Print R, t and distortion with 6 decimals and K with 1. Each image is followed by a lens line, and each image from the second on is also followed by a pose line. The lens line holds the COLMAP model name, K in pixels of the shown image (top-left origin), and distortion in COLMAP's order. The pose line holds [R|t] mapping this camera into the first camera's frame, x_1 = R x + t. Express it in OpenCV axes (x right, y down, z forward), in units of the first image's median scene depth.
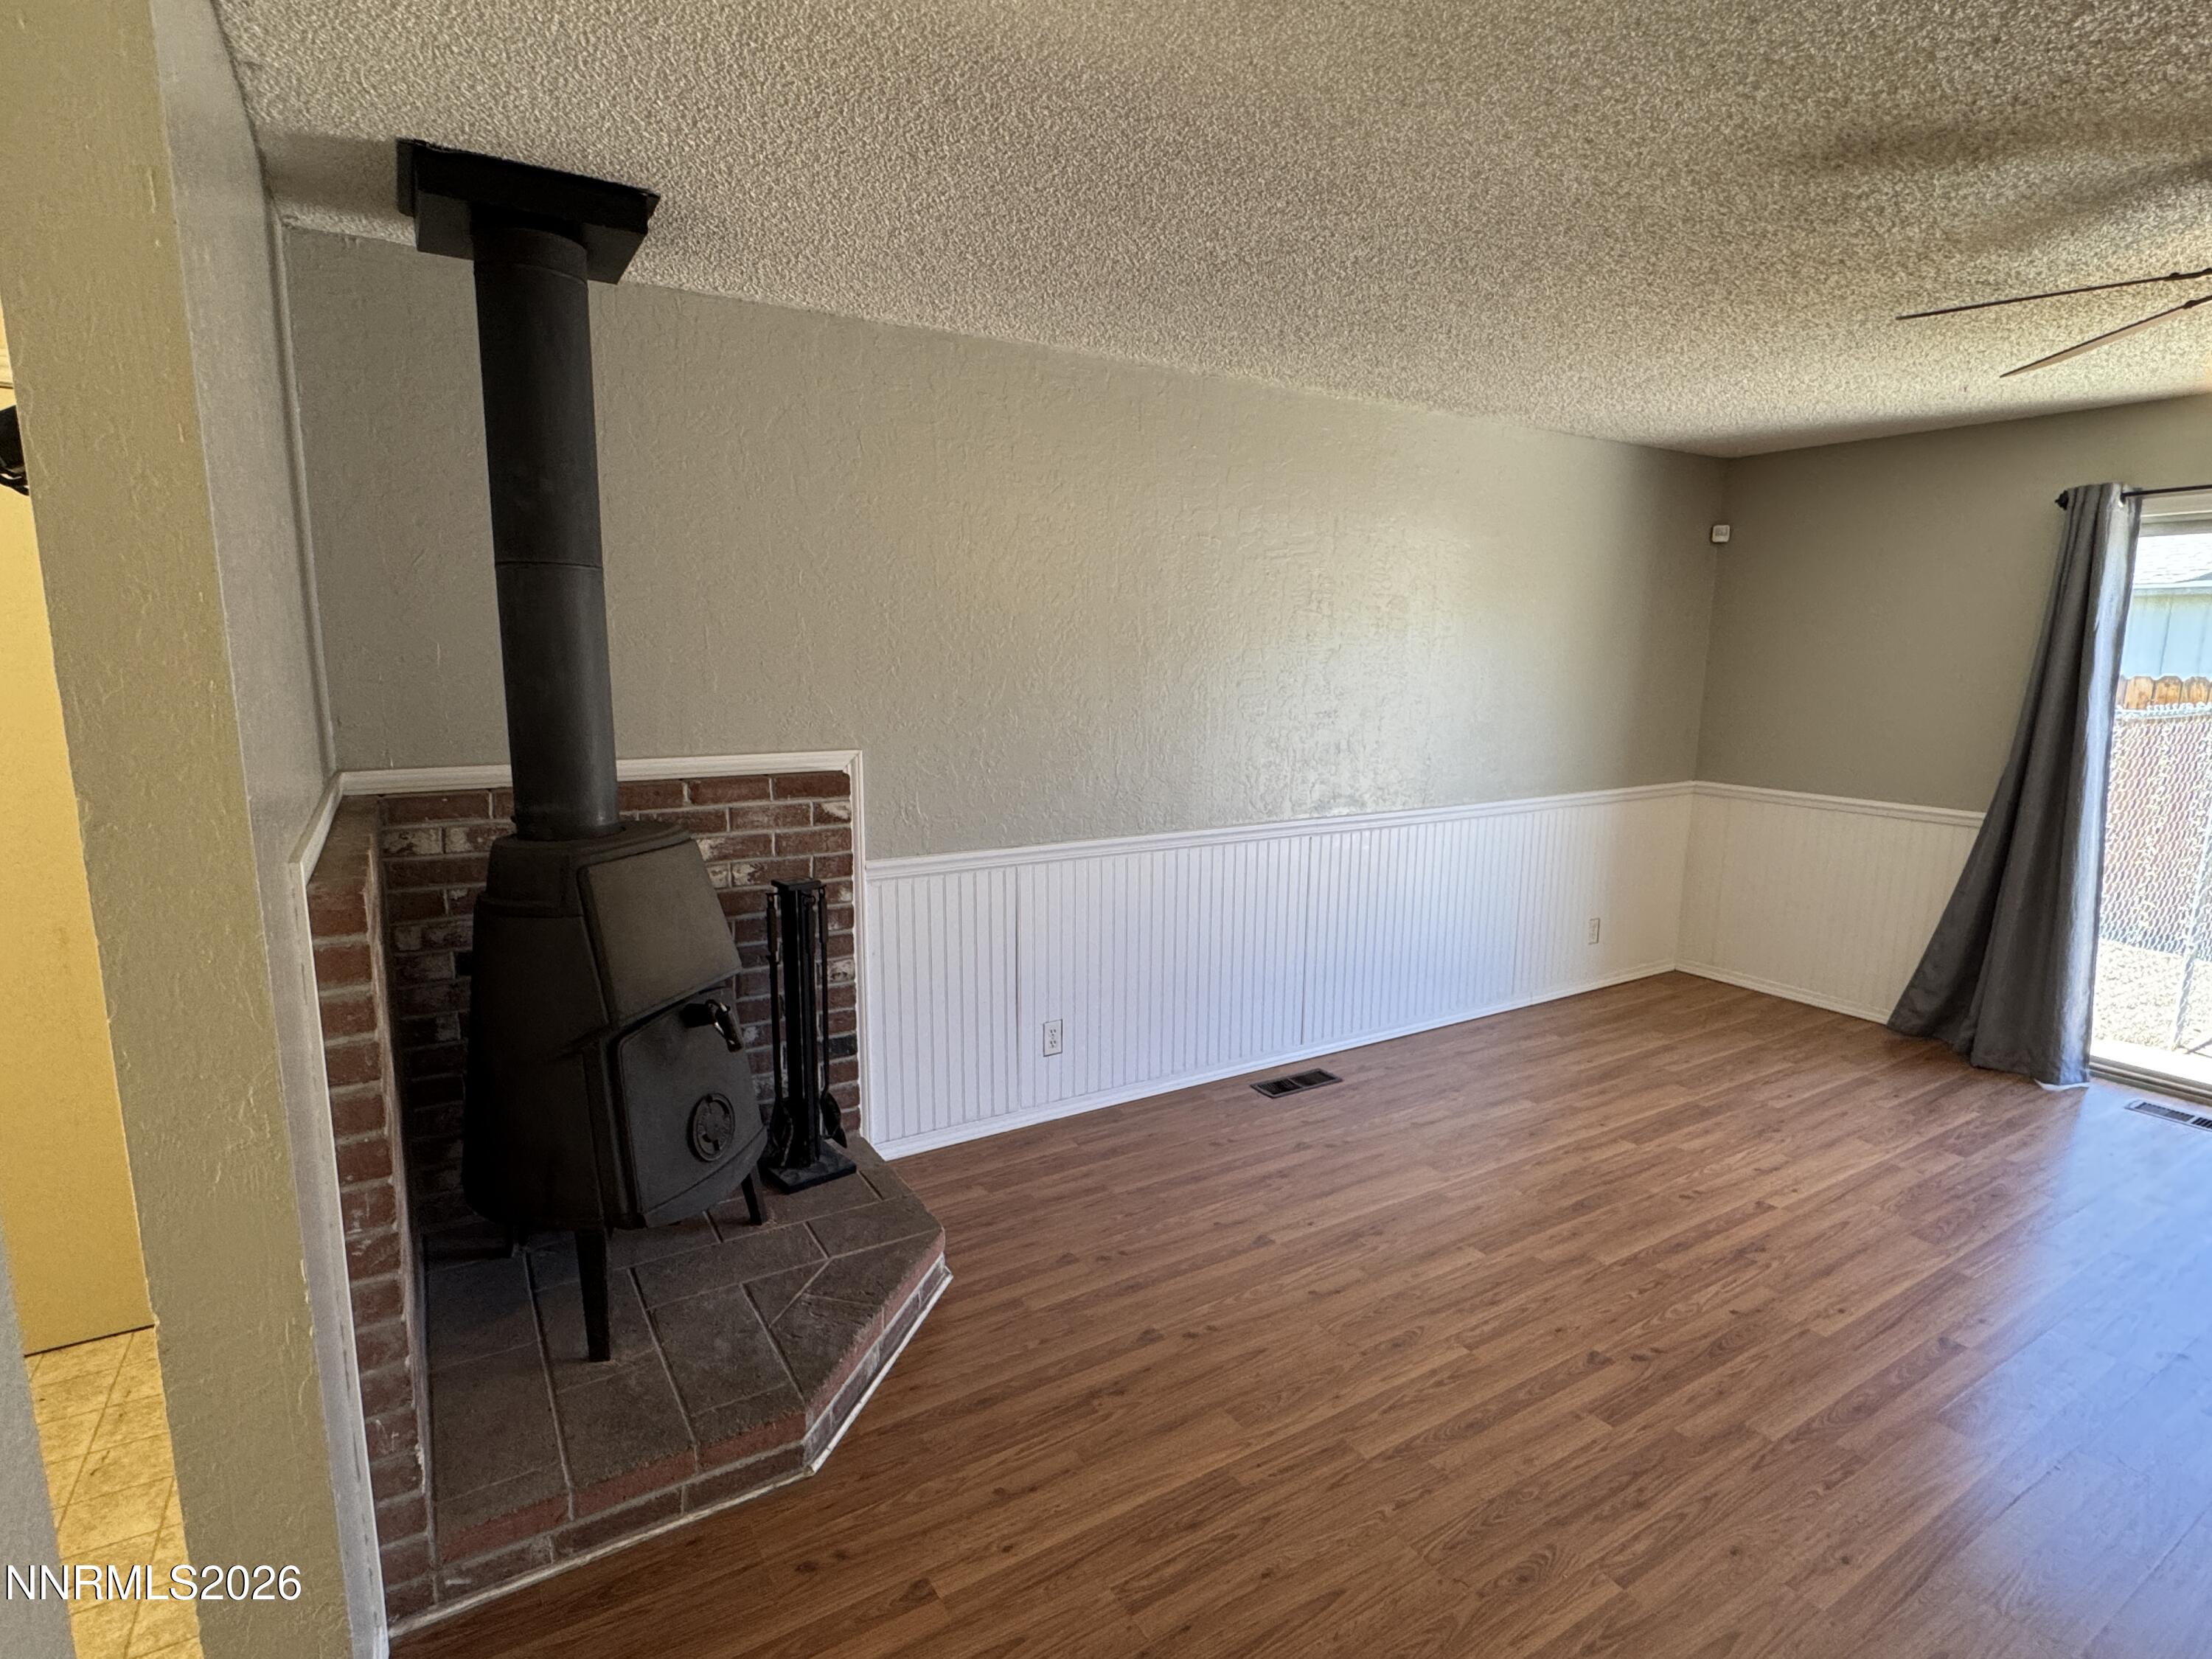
lens RADIAL K [[1123.1, 0, 1105.9], [0, 1123.1, 849.0], [0, 0, 1]] dist [-0.003571, 0.000782]
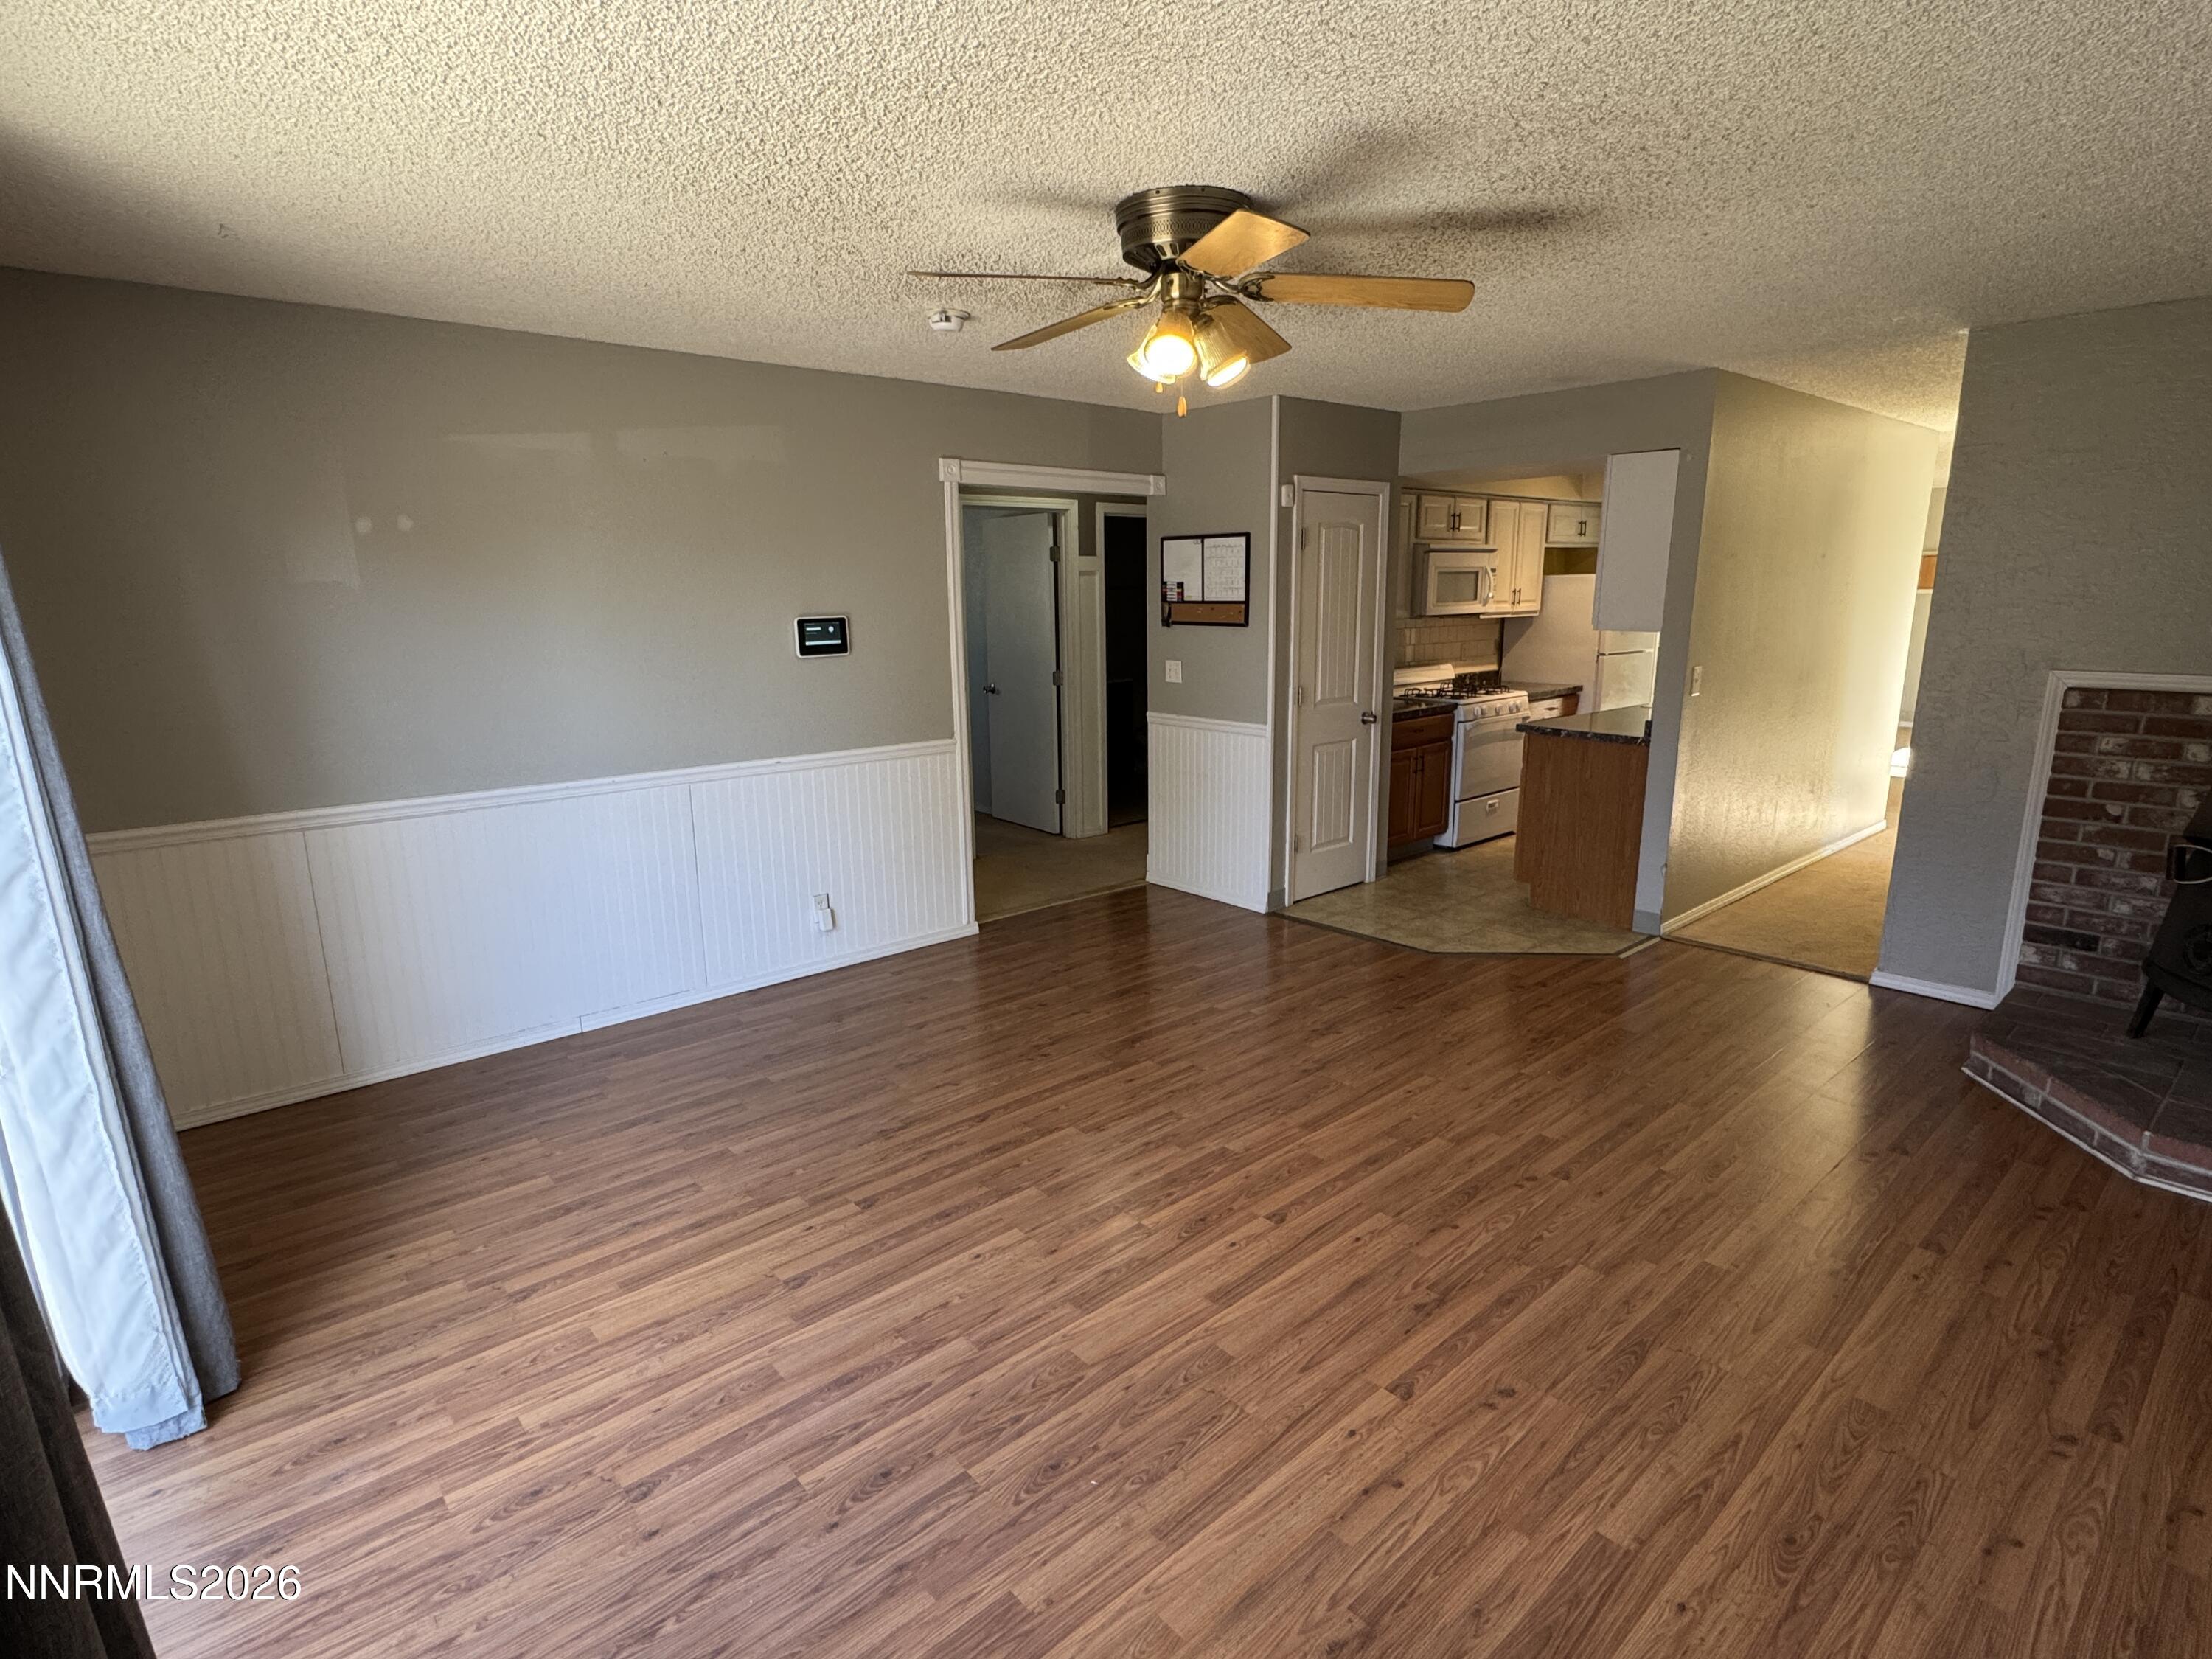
lens RADIAL K [[1123.1, 0, 1109.2], [0, 1123.1, 834.8], [0, 0, 1]] dist [-0.003571, 0.000782]
pose [[-0.985378, 0.040196, -0.165576, 0.916441], [-0.027431, 0.921673, 0.386997, -0.286611], [0.168163, 0.385880, -0.907093, 1.550013]]
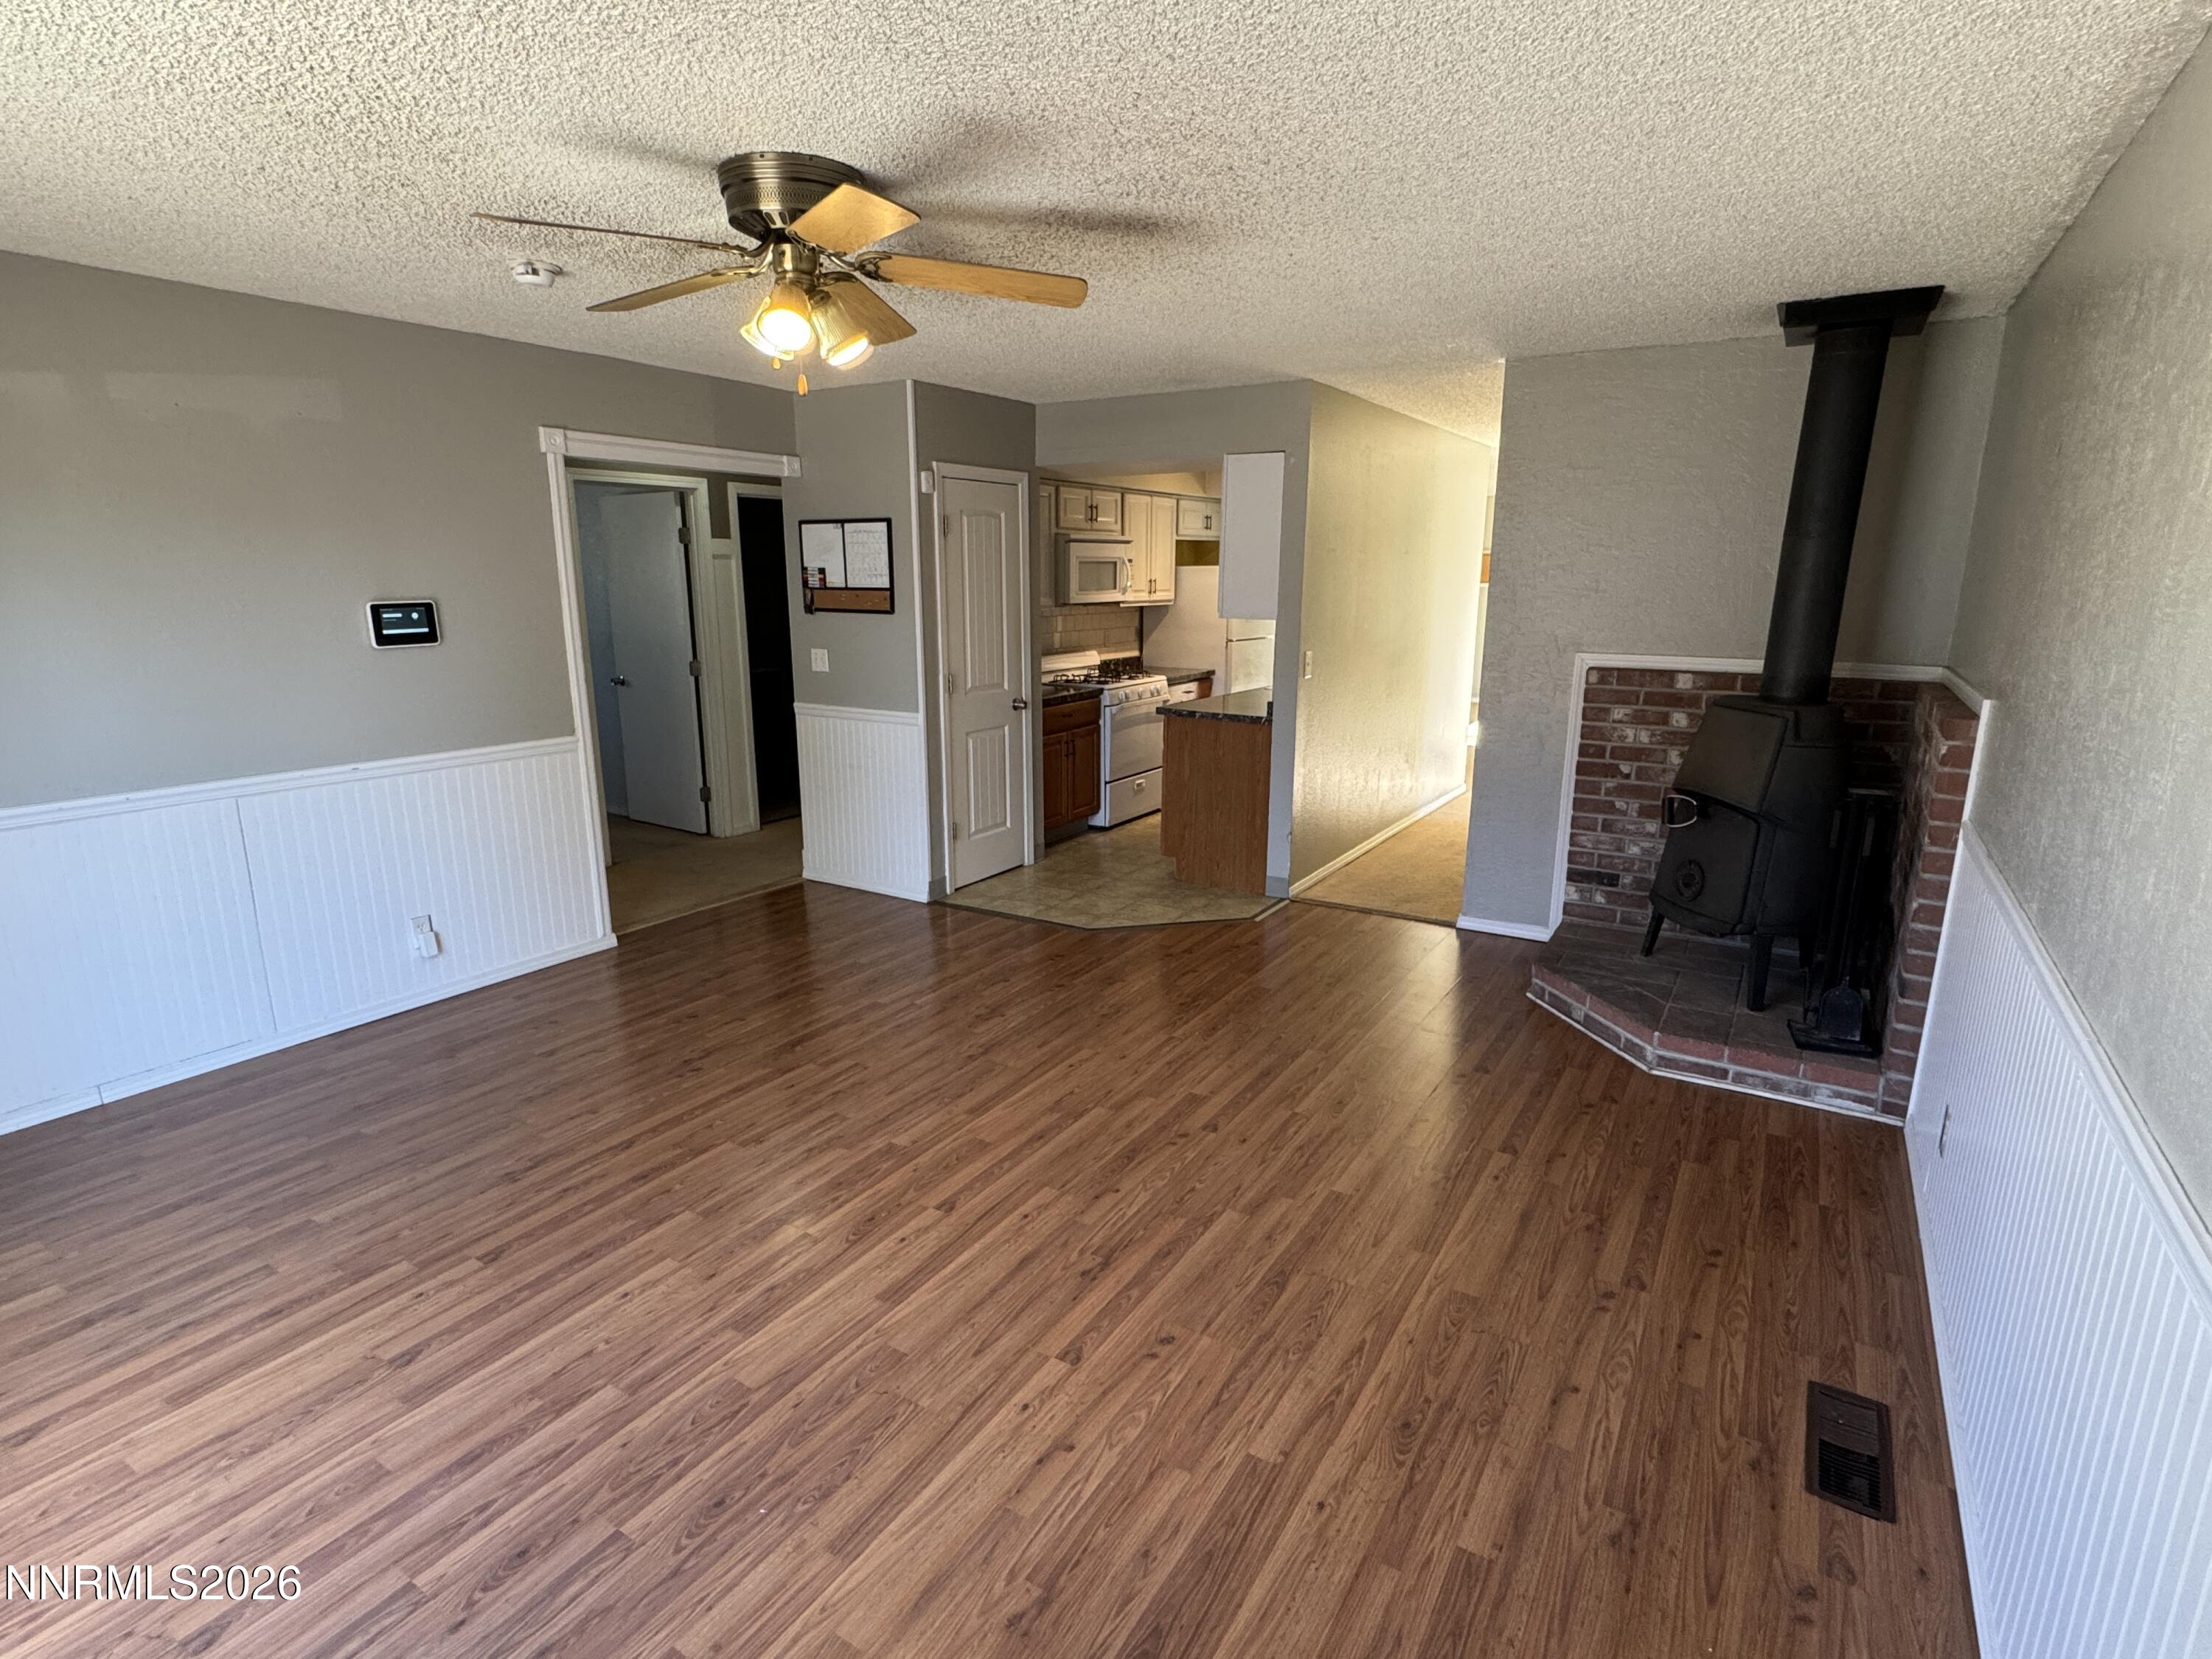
lens RADIAL K [[1123.1, 0, 1102.3], [0, 1123.1, 835.8], [0, 0, 1]] dist [-0.003571, 0.000782]
pose [[-0.894518, 0.092695, -0.437316, 0.900745], [-0.090817, 0.920183, 0.380809, -0.286713], [0.437710, 0.380356, -0.814702, 1.549812]]
